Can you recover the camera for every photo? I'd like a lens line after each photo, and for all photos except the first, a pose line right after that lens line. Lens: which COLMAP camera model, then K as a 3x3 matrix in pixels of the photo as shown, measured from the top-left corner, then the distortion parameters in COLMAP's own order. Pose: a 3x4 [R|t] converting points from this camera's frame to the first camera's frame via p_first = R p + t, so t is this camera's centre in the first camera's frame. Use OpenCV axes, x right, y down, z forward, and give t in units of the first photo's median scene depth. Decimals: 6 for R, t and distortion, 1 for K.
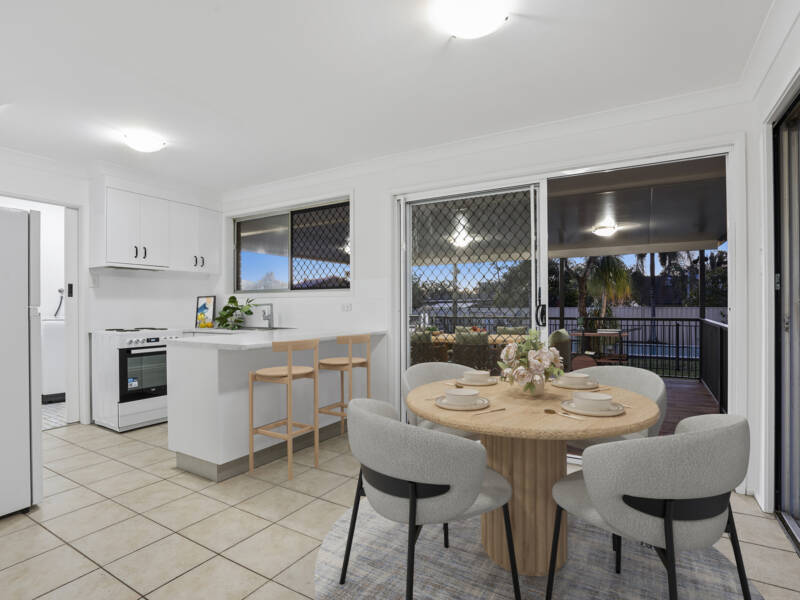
lens RADIAL K [[410.2, 0, 399.3], [0, 410.2, 300.8], [0, 0, 1]] dist [0.003547, 0.000753]
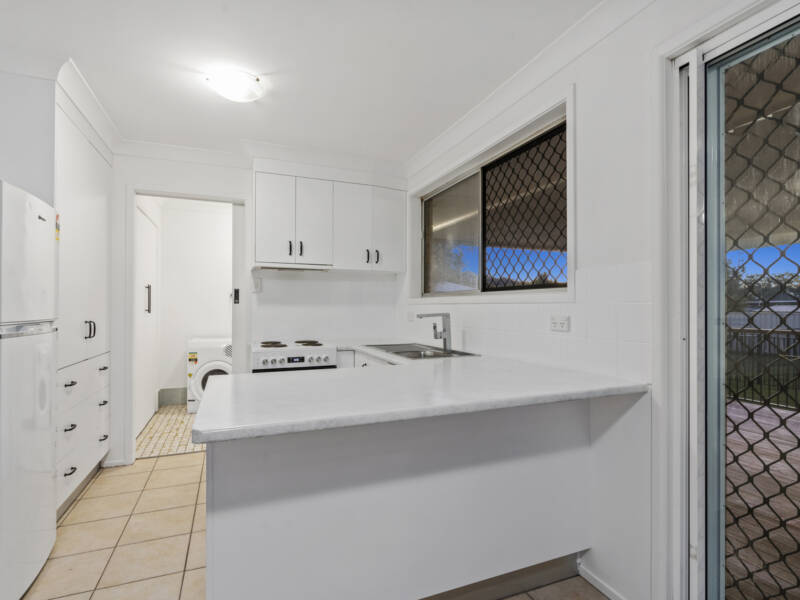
lens RADIAL K [[410.2, 0, 398.3], [0, 410.2, 299.8], [0, 0, 1]] dist [0.003547, 0.000753]
pose [[0.797348, -0.005555, -0.603494, 0.017066], [0.000497, 0.999963, -0.008547, -0.009679], [0.603520, 0.006515, 0.797321, 0.478921]]
